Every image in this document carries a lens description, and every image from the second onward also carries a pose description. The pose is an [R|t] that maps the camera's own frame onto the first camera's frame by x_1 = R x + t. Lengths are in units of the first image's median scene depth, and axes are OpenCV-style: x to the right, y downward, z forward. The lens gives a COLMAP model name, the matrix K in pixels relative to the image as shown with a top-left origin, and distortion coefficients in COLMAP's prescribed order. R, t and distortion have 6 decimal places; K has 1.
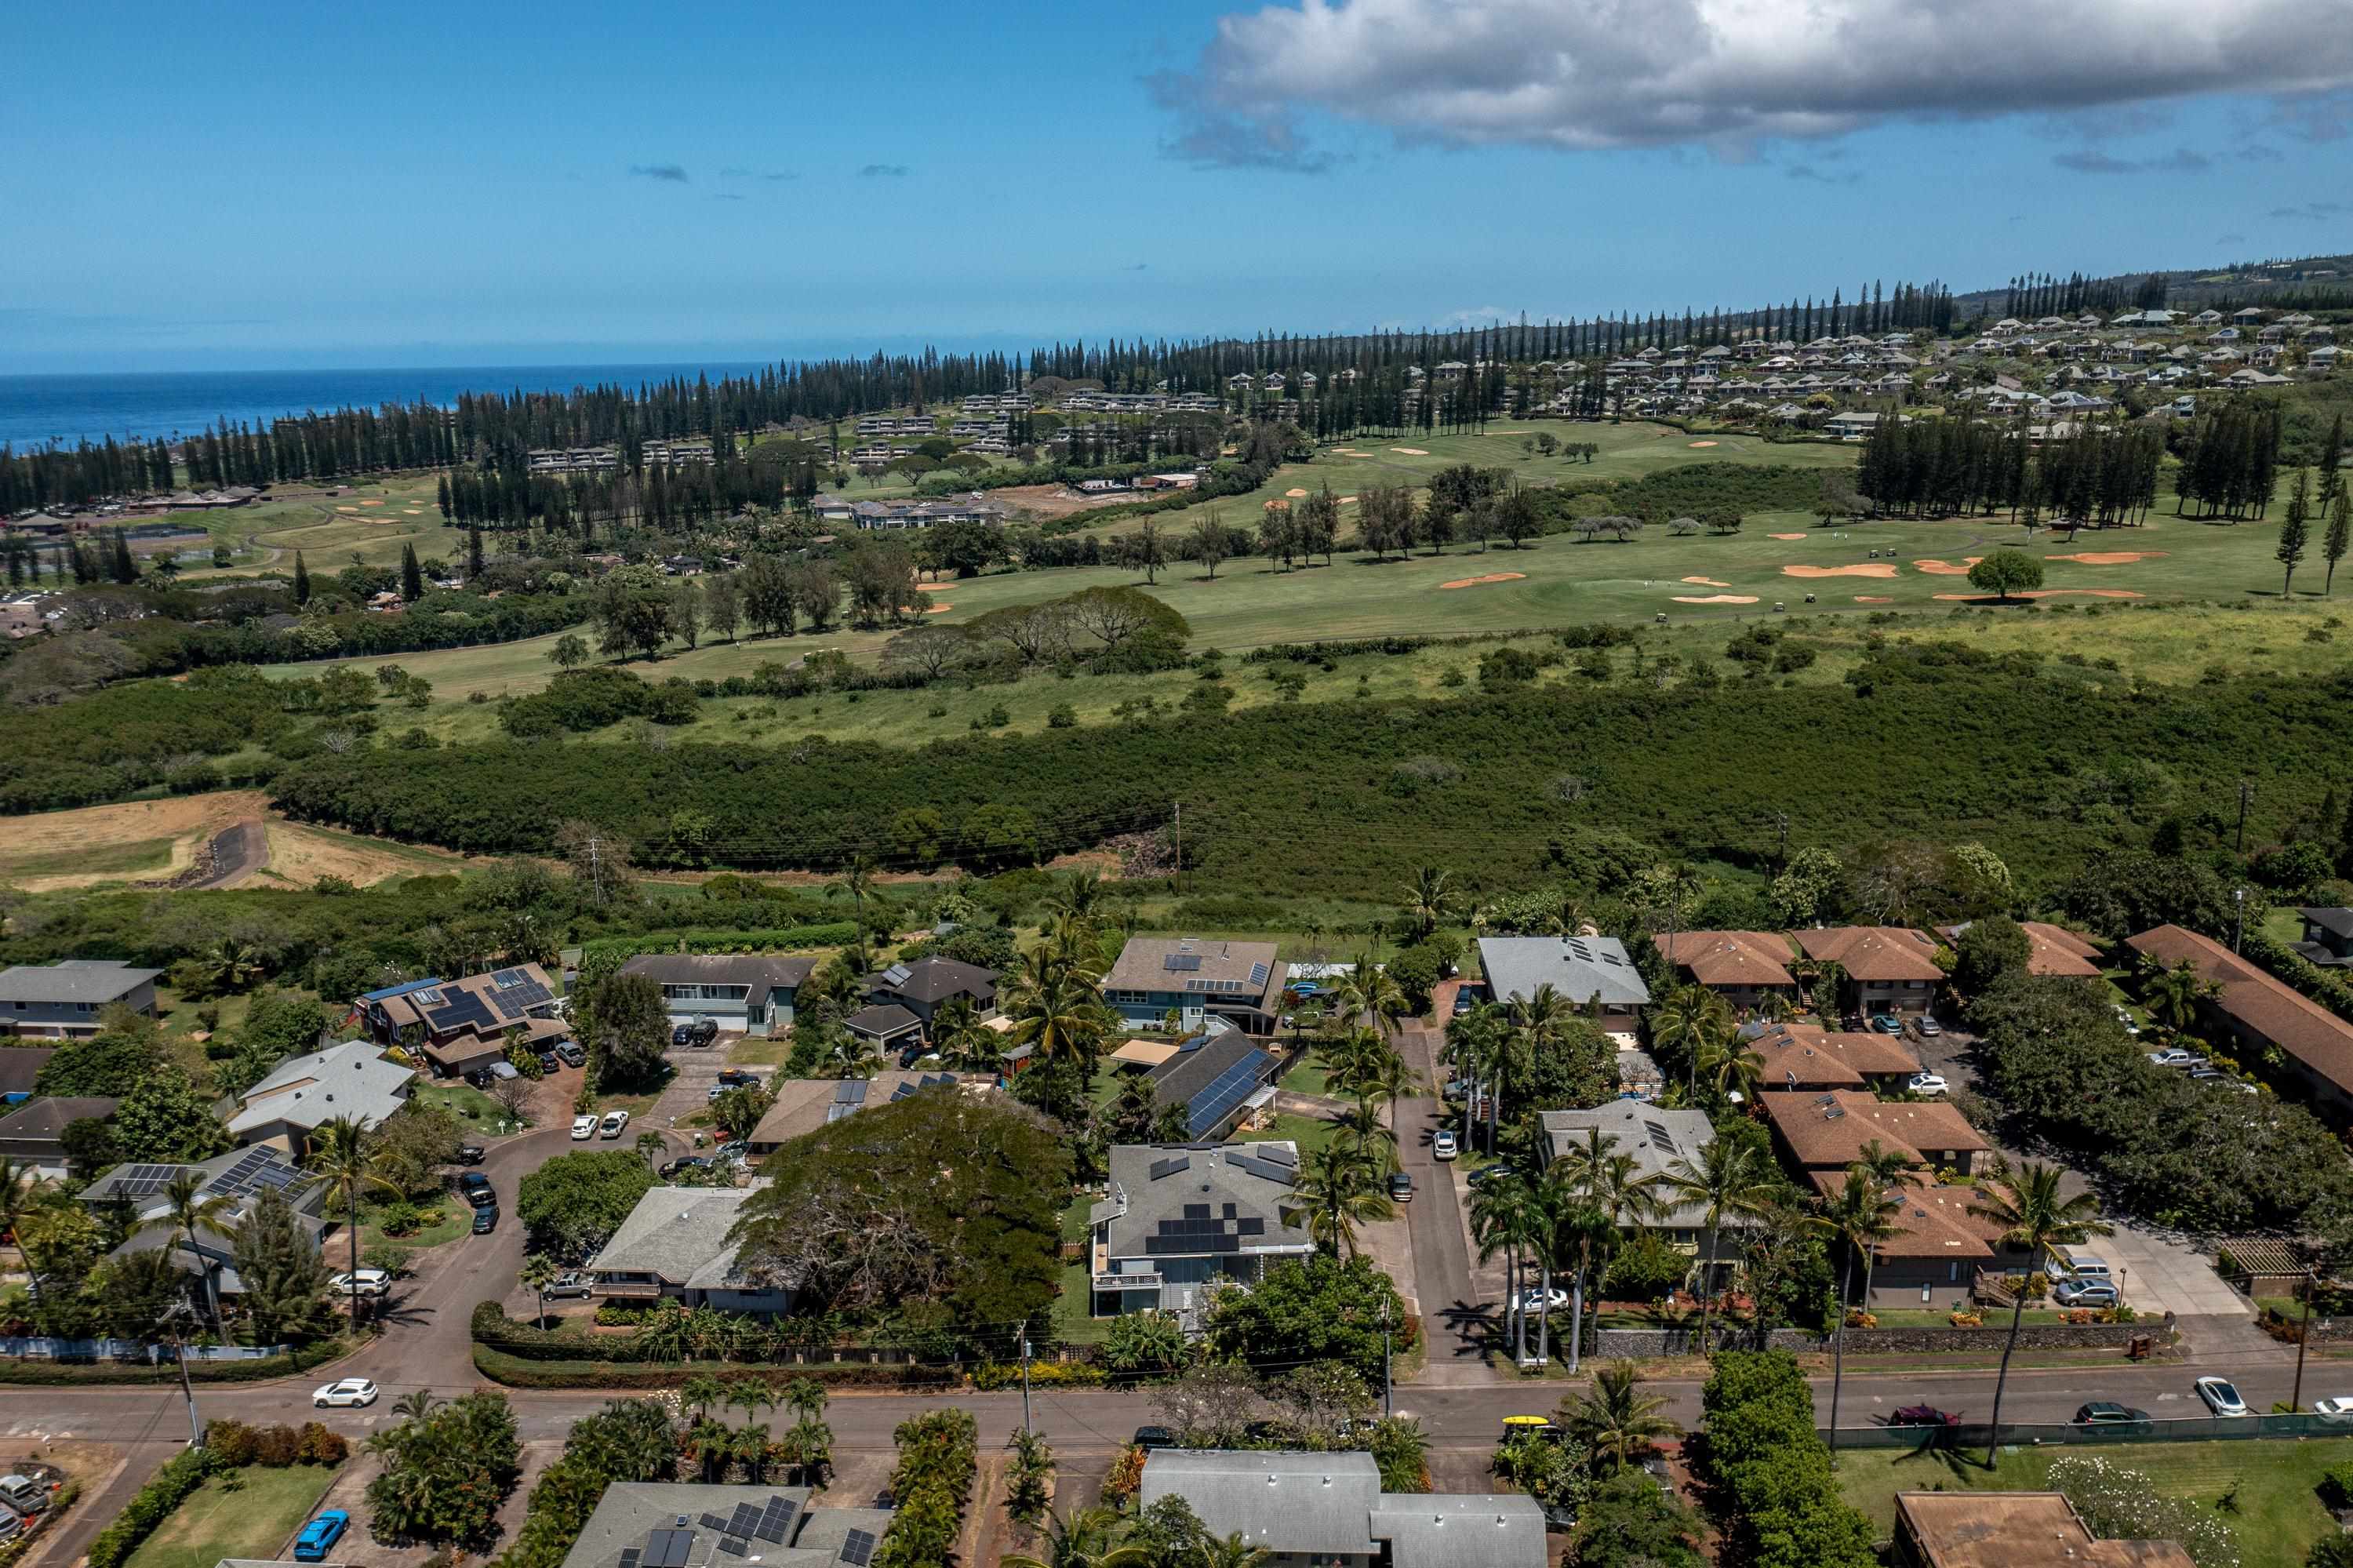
lens RADIAL K [[1844.8, 0, 1176.5], [0, 1844.8, 784.0], [0, 0, 1]] dist [-0.035539, -0.000973]
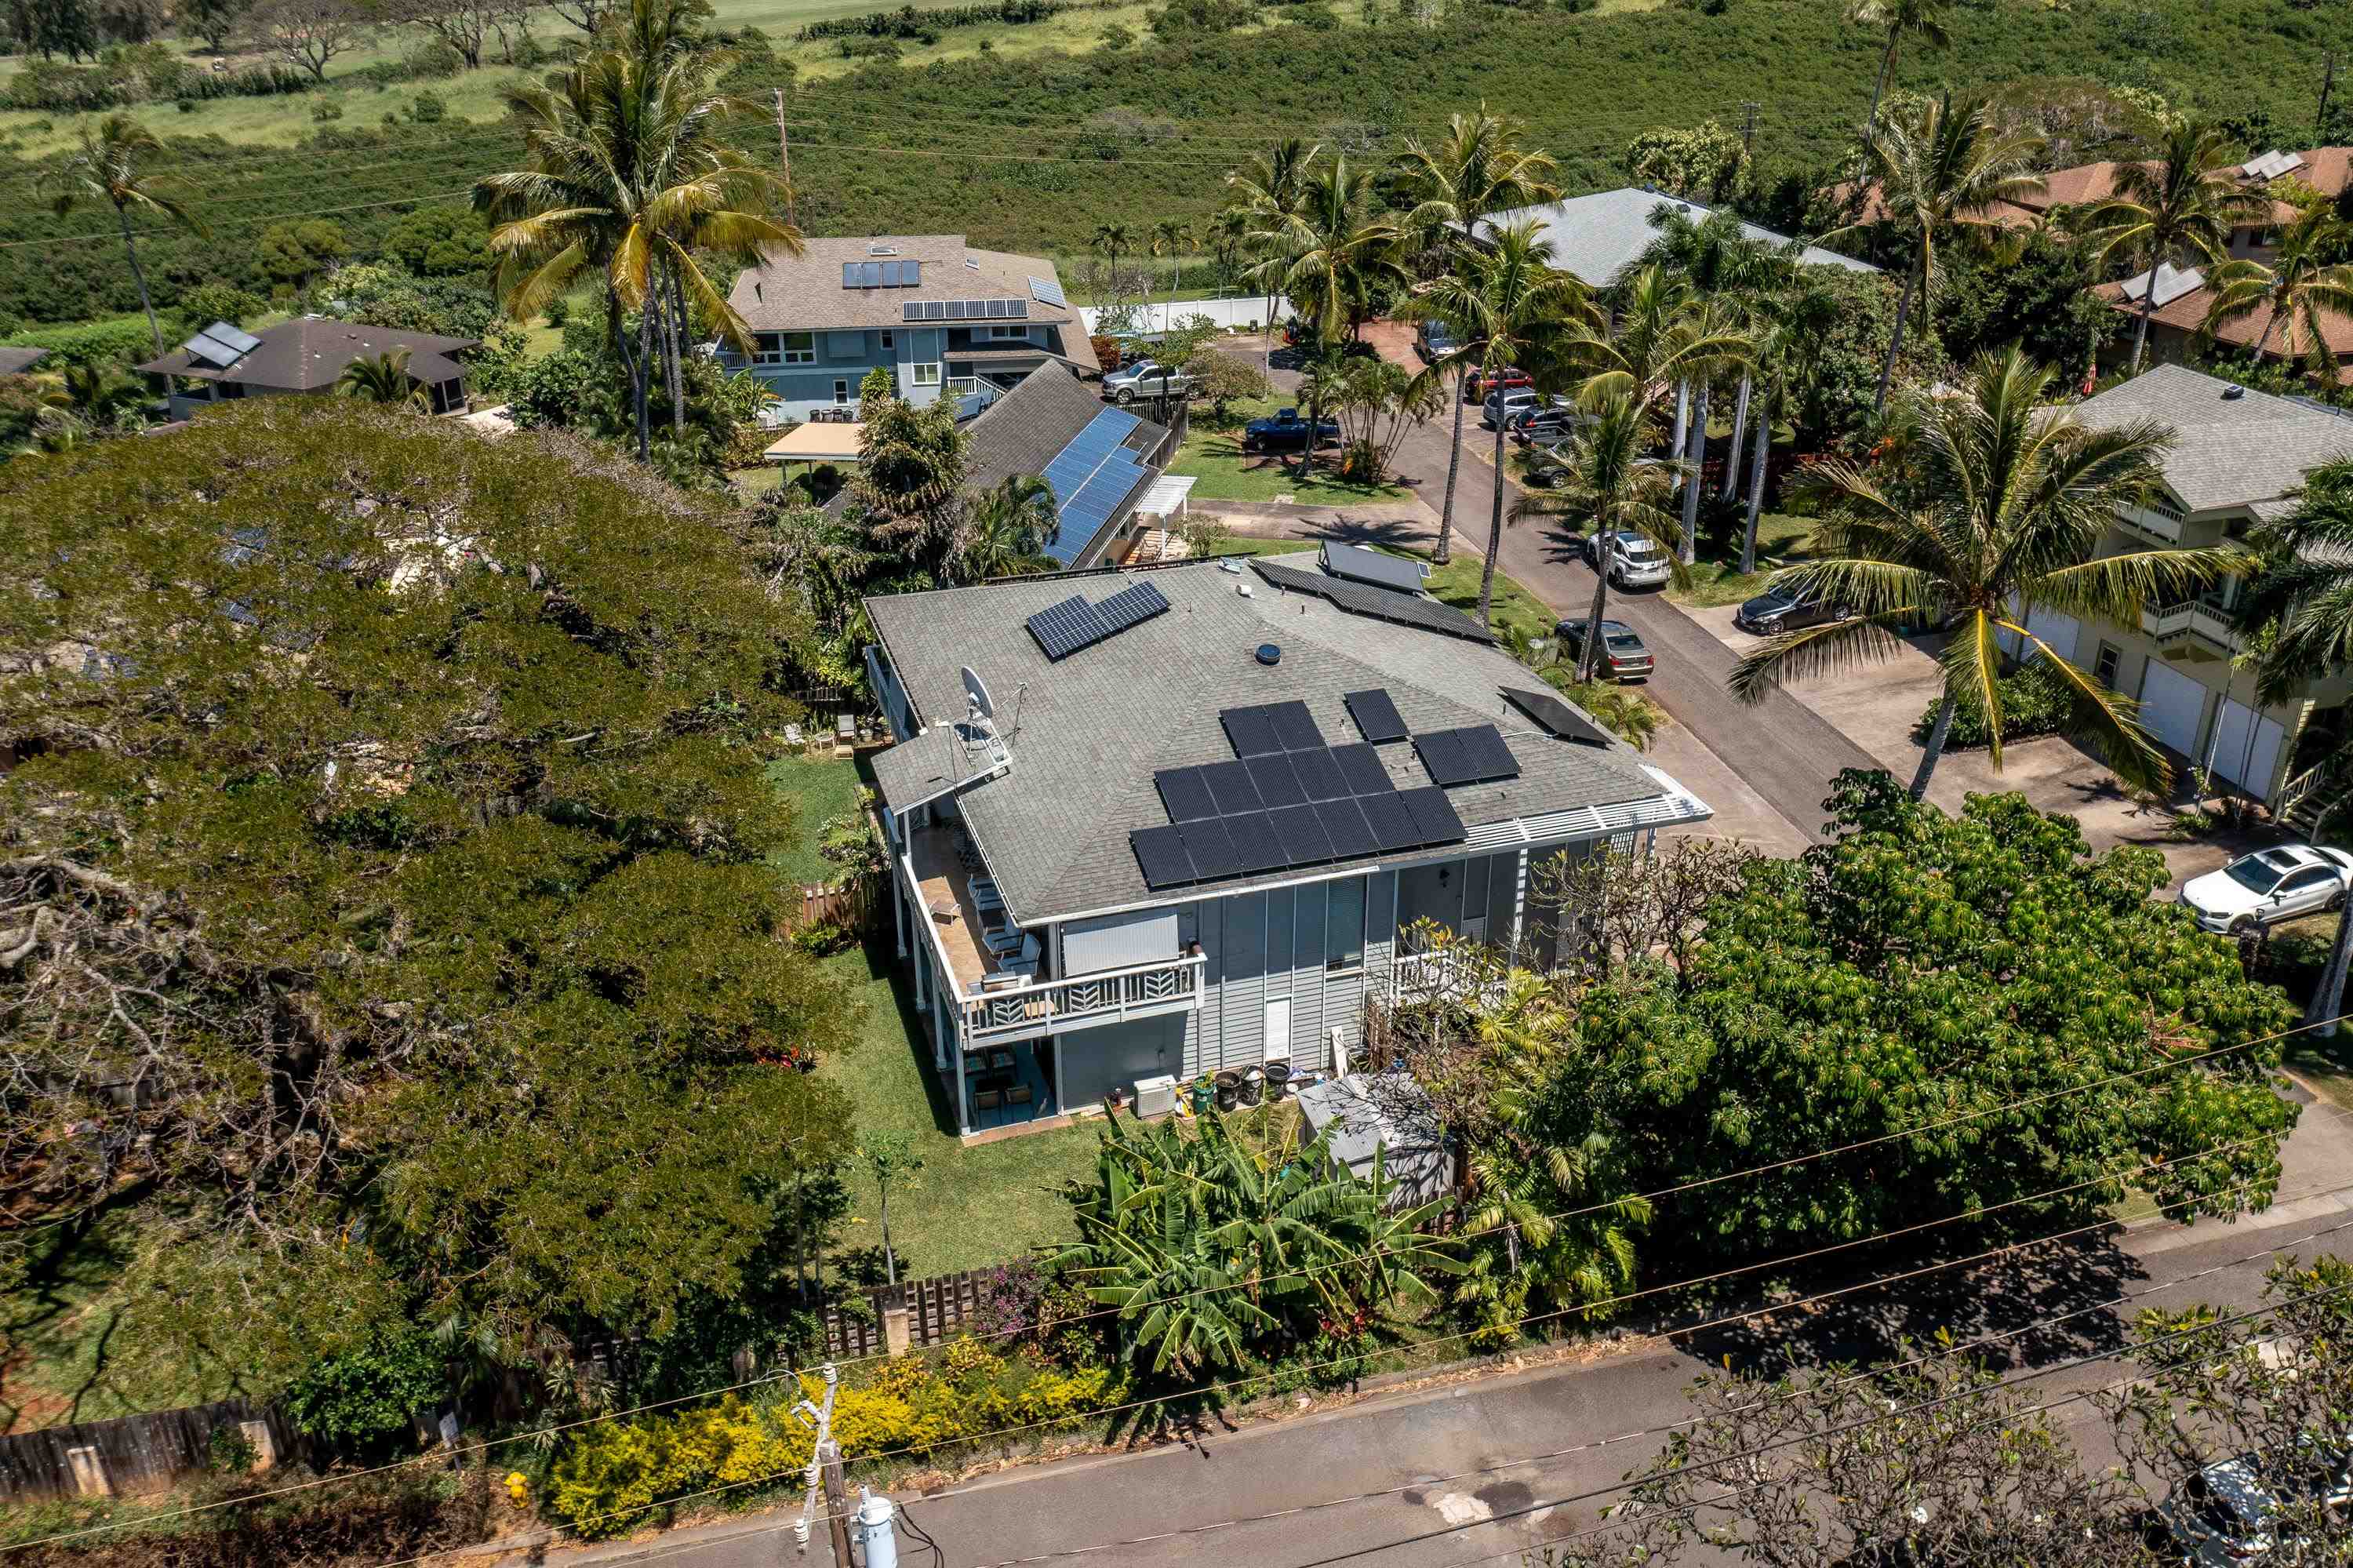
lens RADIAL K [[1844.8, 0, 1176.5], [0, 1844.8, 784.0], [0, 0, 1]] dist [-0.035539, -0.000973]
pose [[0.962199, -0.106901, 0.250489, -0.076643], [0.053317, 0.975885, 0.211674, 0.179423], [-0.267076, -0.190317, 0.944695, 0.732746]]
